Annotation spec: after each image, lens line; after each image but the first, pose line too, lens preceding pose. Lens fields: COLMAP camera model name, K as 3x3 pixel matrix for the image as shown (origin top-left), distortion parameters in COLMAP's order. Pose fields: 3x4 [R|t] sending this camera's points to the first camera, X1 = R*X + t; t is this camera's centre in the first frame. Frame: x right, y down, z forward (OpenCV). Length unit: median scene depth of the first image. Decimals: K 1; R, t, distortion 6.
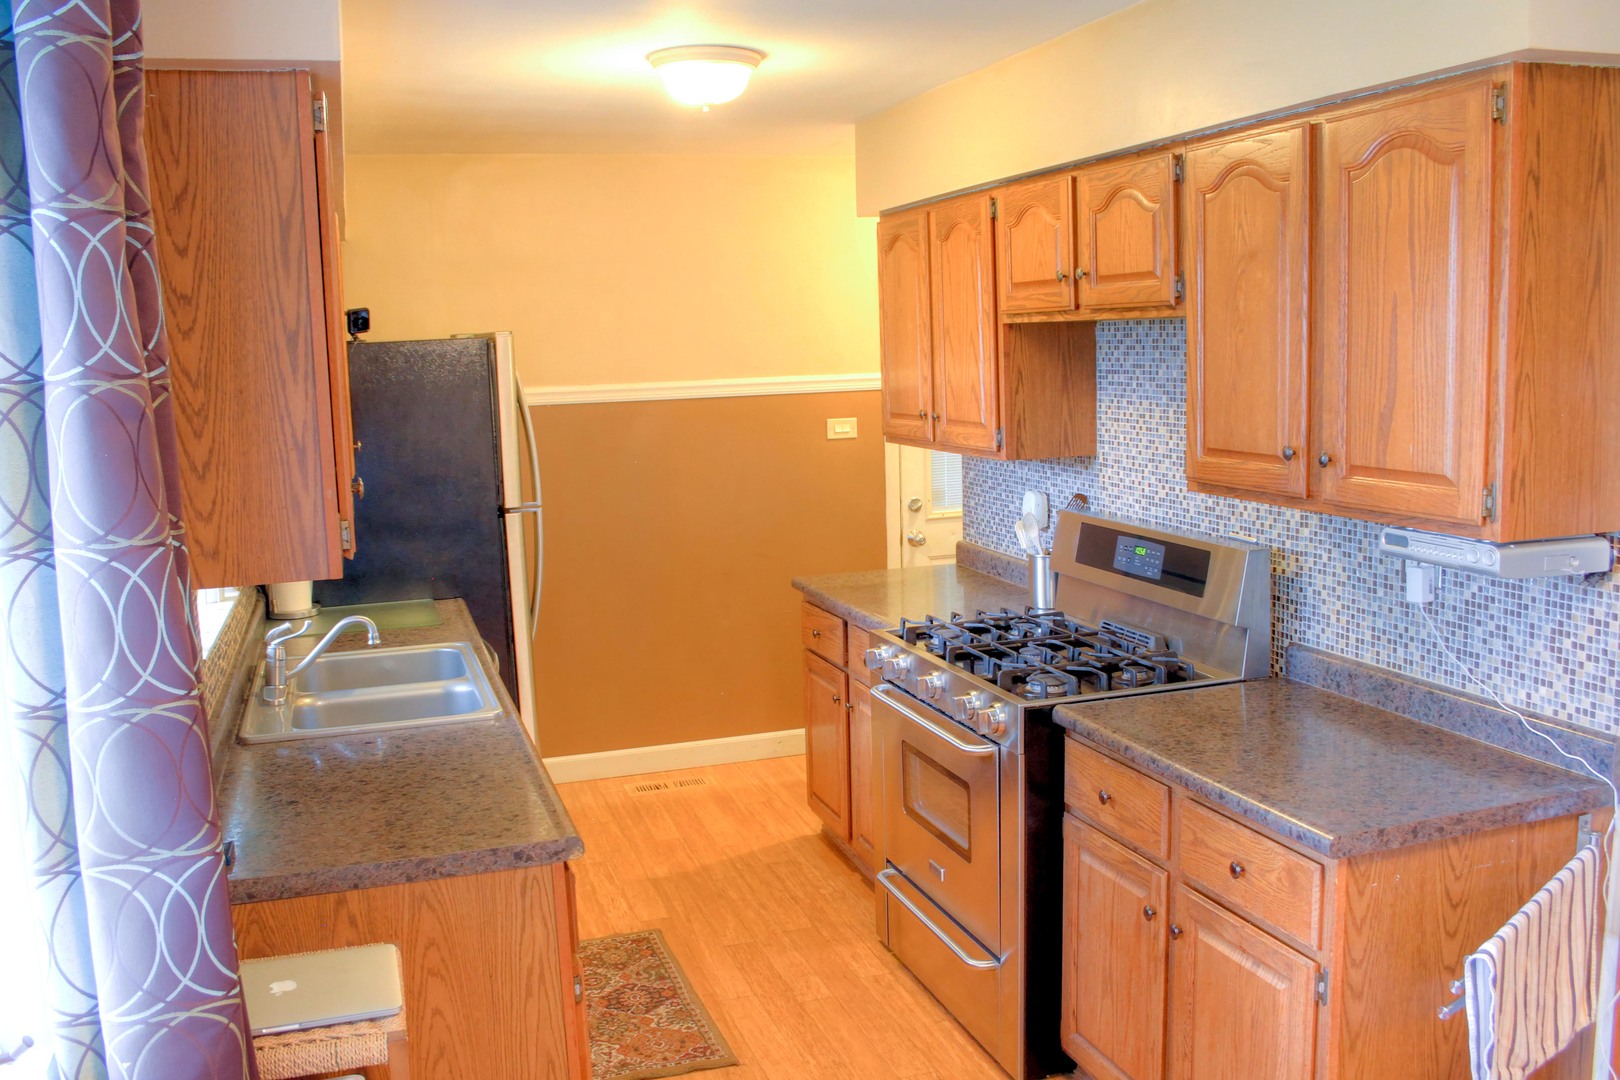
lens RADIAL K [[1418.9, 0, 810.0], [0, 1418.9, 540.0], [0, 0, 1]] dist [-0.162781, 0.141590]
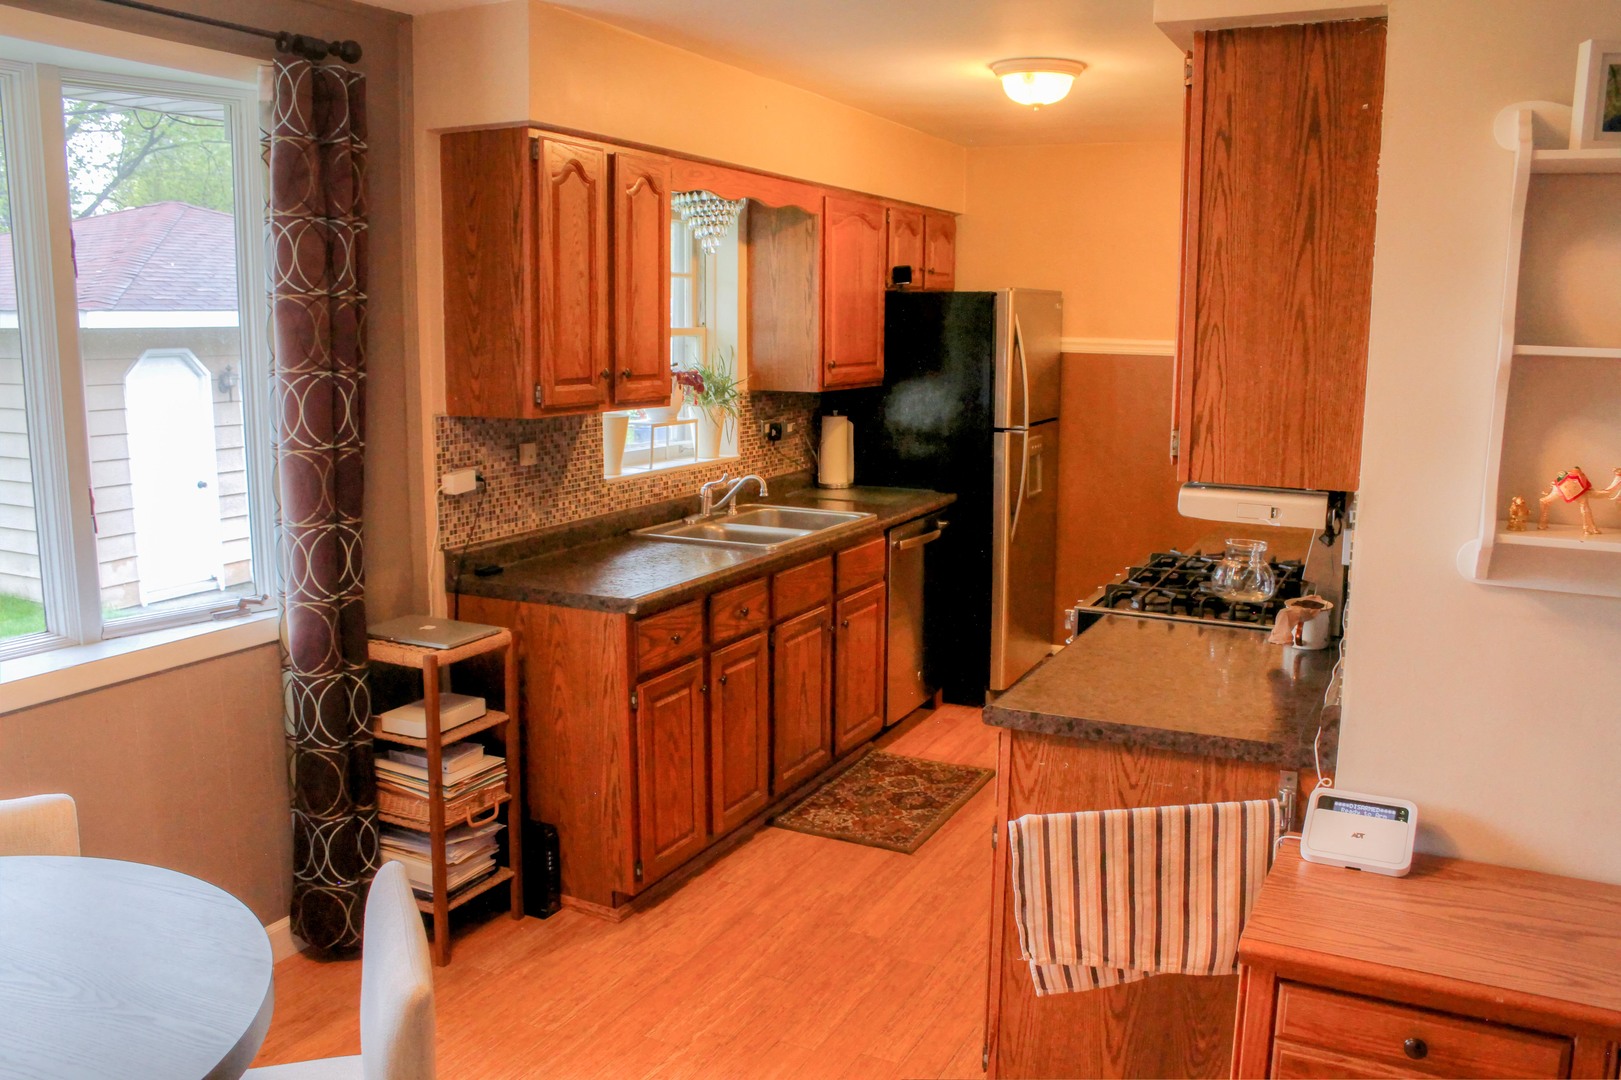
lens RADIAL K [[1324.4, 0, 812.0], [0, 1324.4, 523.1], [0, 0, 1]] dist [-0.151089, 0.137849]
pose [[0.712348, 0.138608, -0.688003, 1.007774], [-0.124611, 0.989707, 0.070370, -0.002054], [0.690675, 0.035605, 0.722288, 0.067552]]
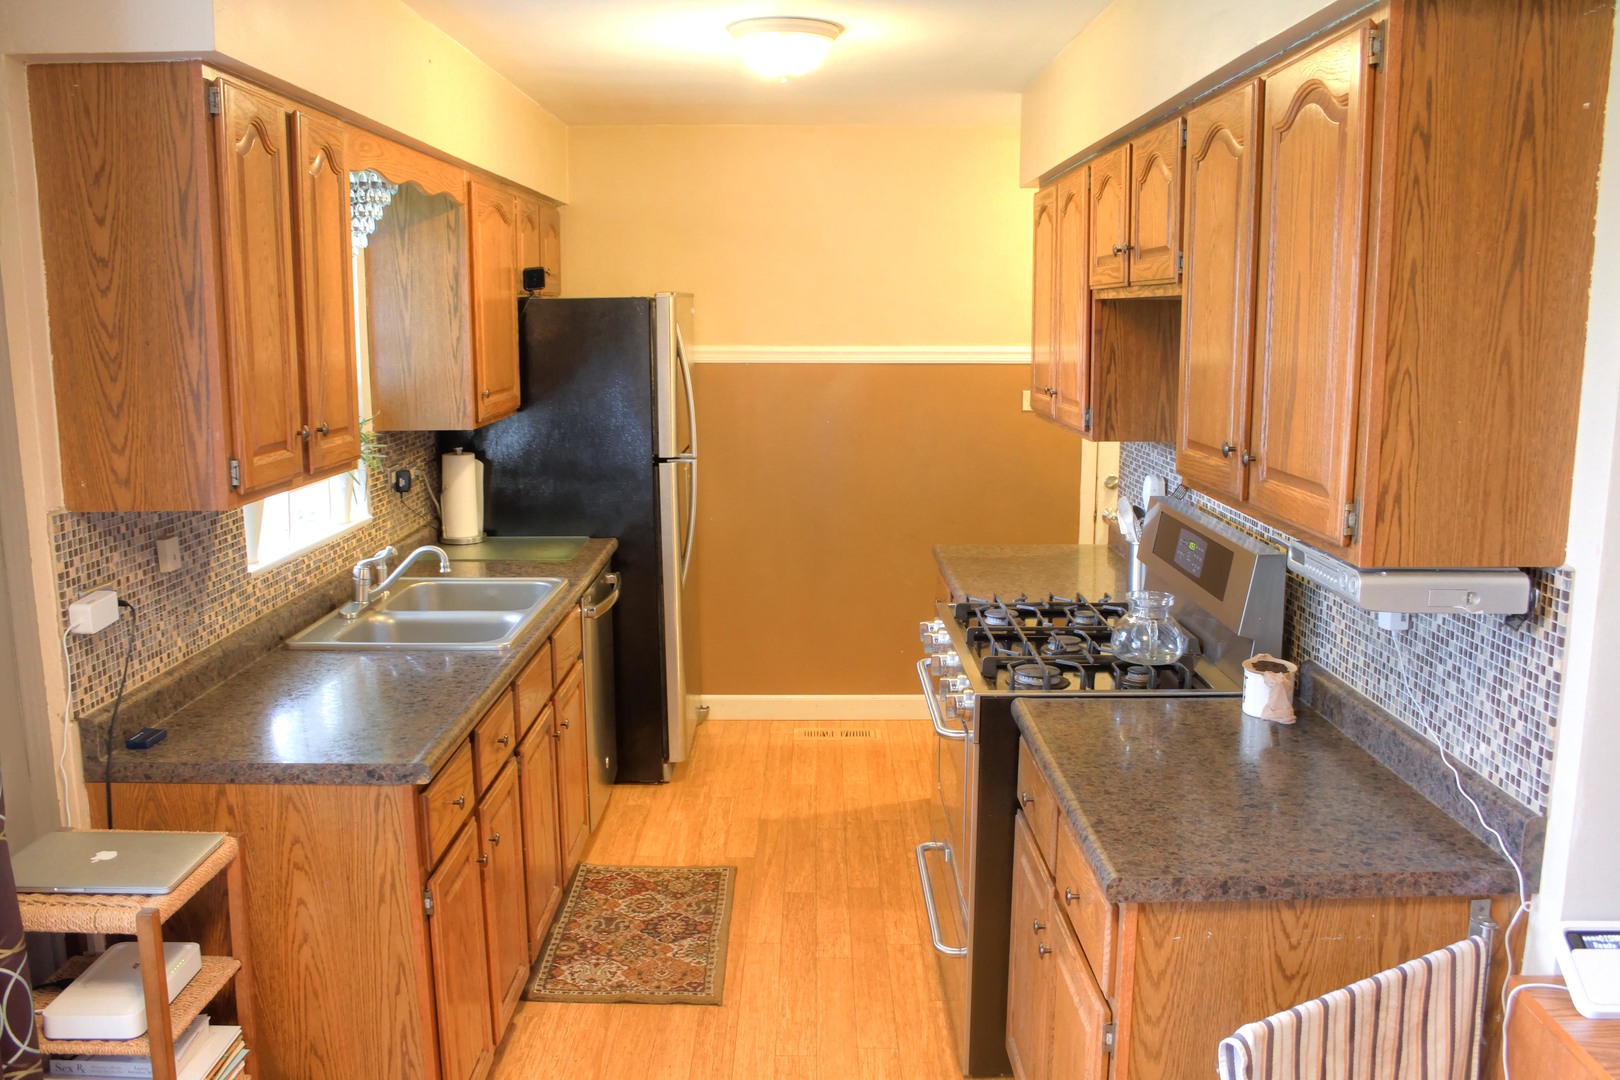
lens RADIAL K [[1349.8, 0, 810.0], [0, 1349.8, 540.0], [0, 0, 1]] dist [-0.165808, 0.152338]
pose [[0.948917, 0.079560, -0.305331, 0.427712], [-0.069622, 0.996632, 0.043319, -0.027063], [0.307749, -0.019848, 0.951261, 0.121291]]
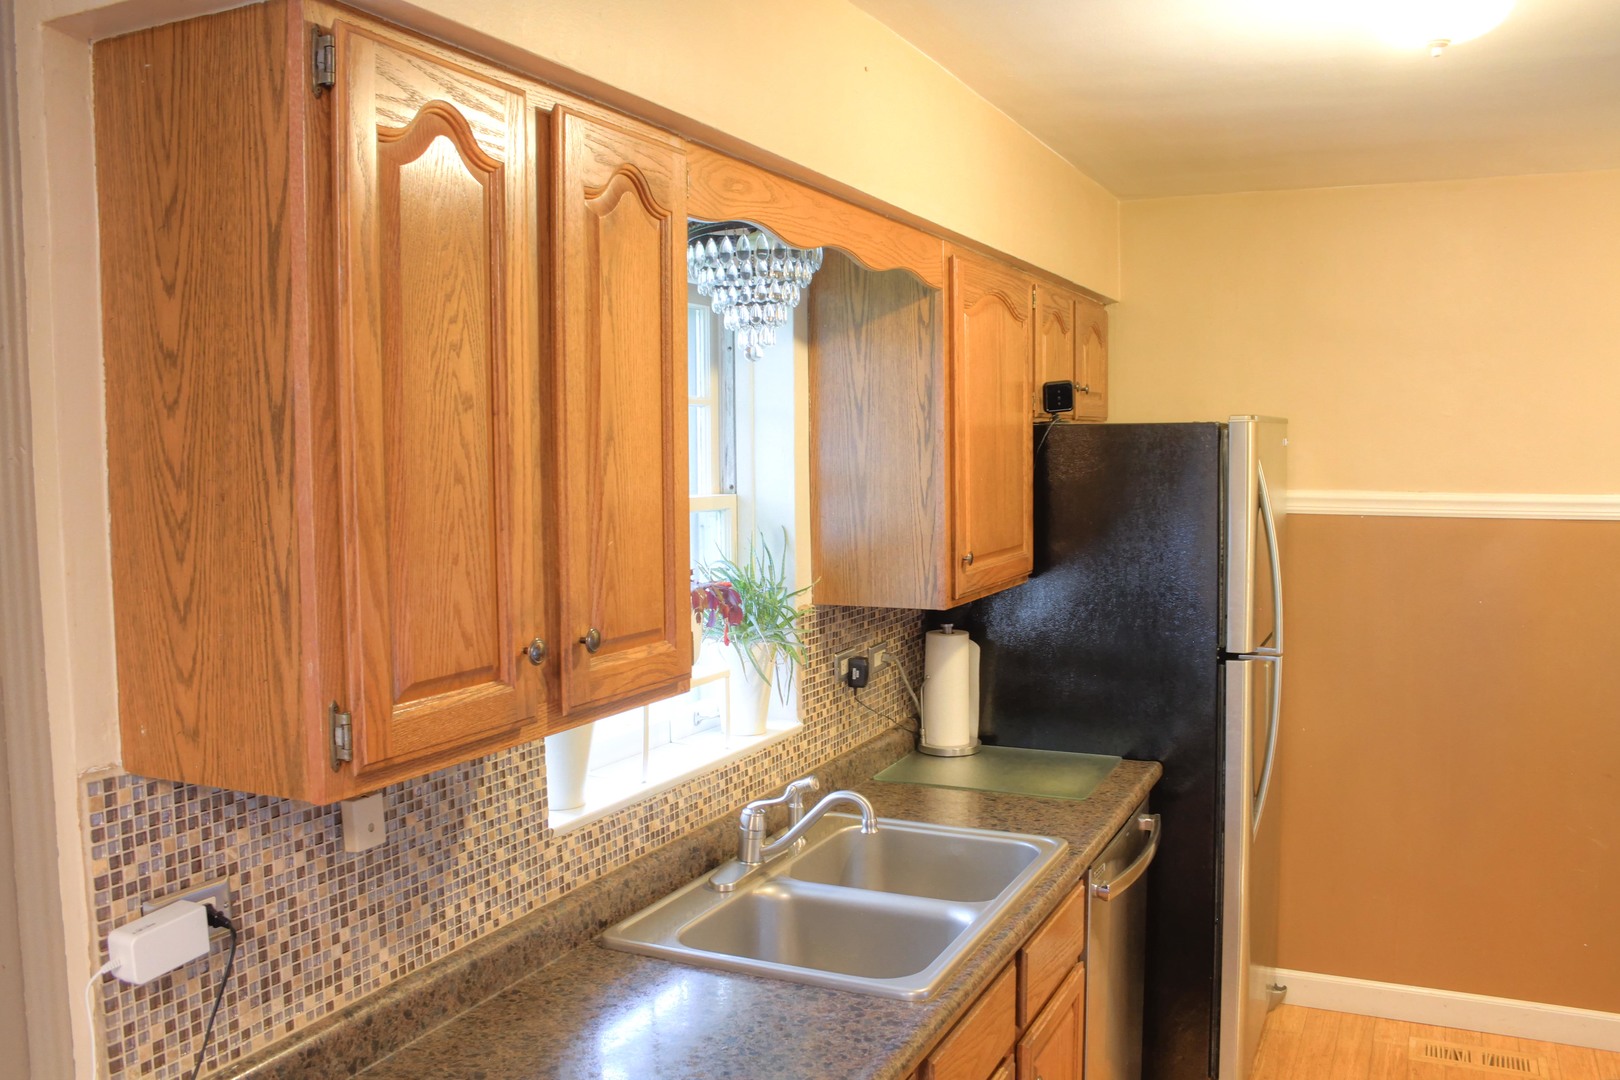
lens RADIAL K [[1343.3, 0, 814.9], [0, 1343.3, 549.0], [0, 0, 1]] dist [-0.159436, 0.141831]
pose [[0.725513, 0.073613, -0.684260, 0.204266], [-0.106675, 0.994275, -0.006142, -0.101311], [0.679890, 0.077450, 0.729212, 0.687814]]
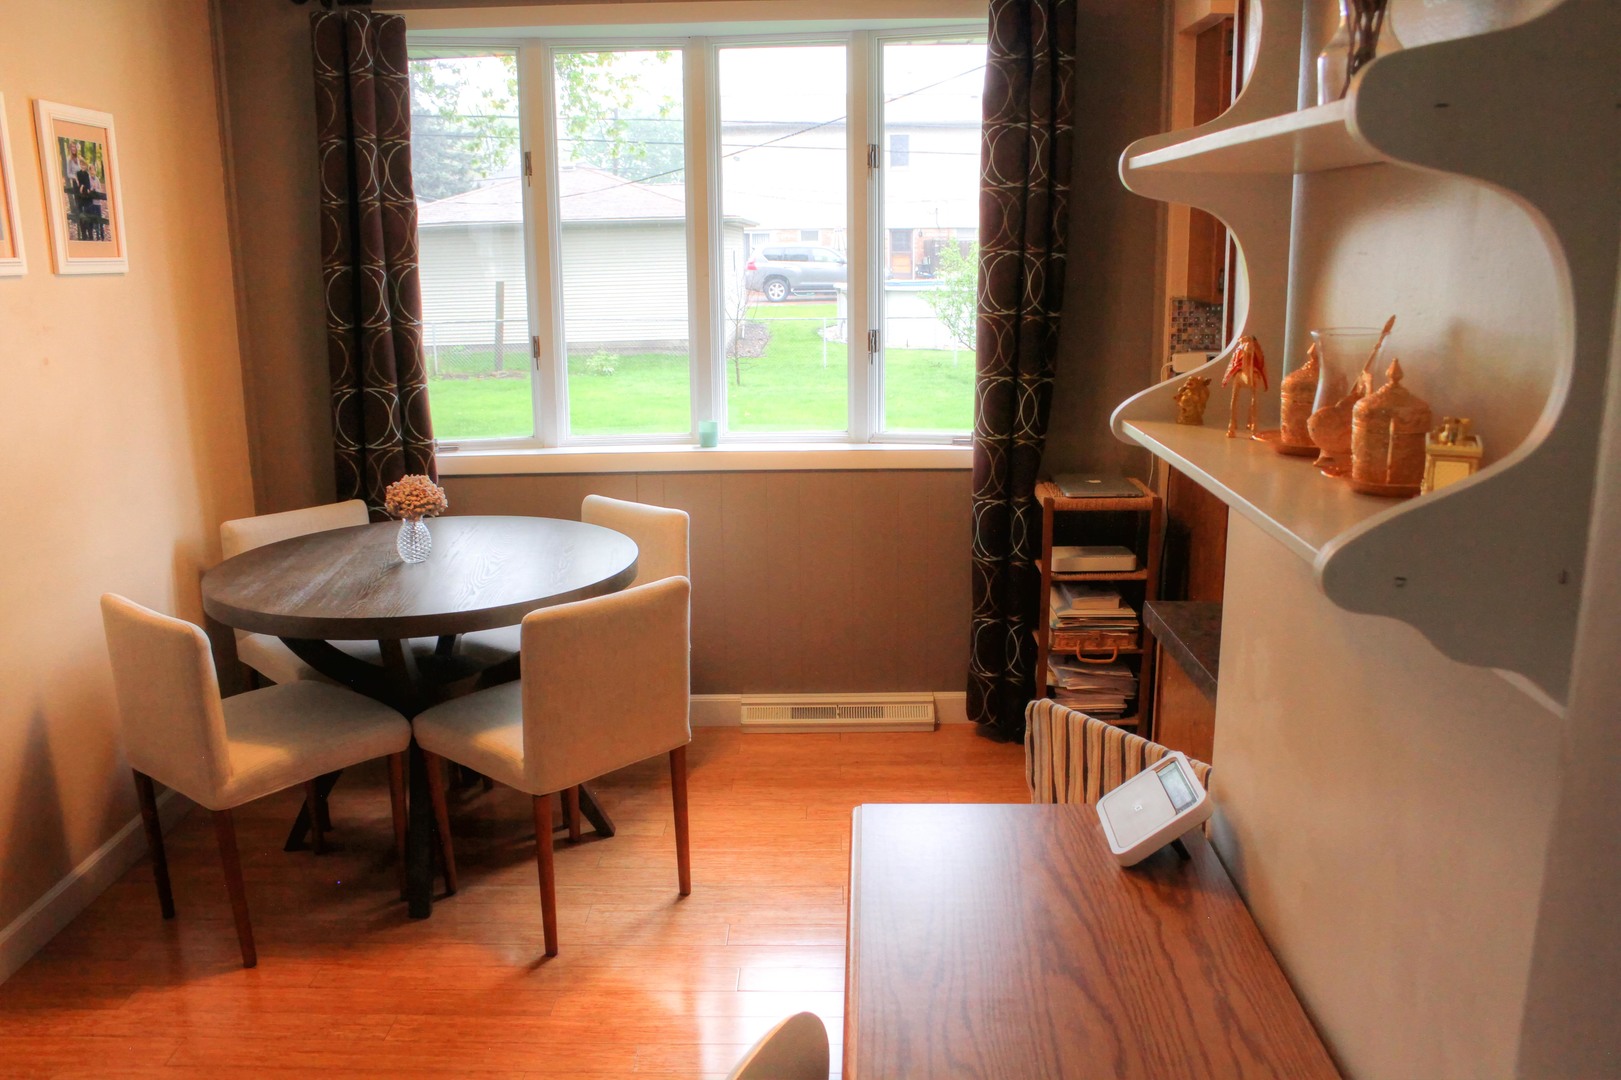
lens RADIAL K [[1344.1, 0, 815.4], [0, 1344.1, 549.0], [0, 0, 1]] dist [-0.159436, 0.141831]
pose [[-0.330519, 0.245192, -0.911393, 1.406145], [-0.110983, 0.948867, 0.295522, -0.113748], [0.937251, 0.198825, -0.286407, 1.030804]]
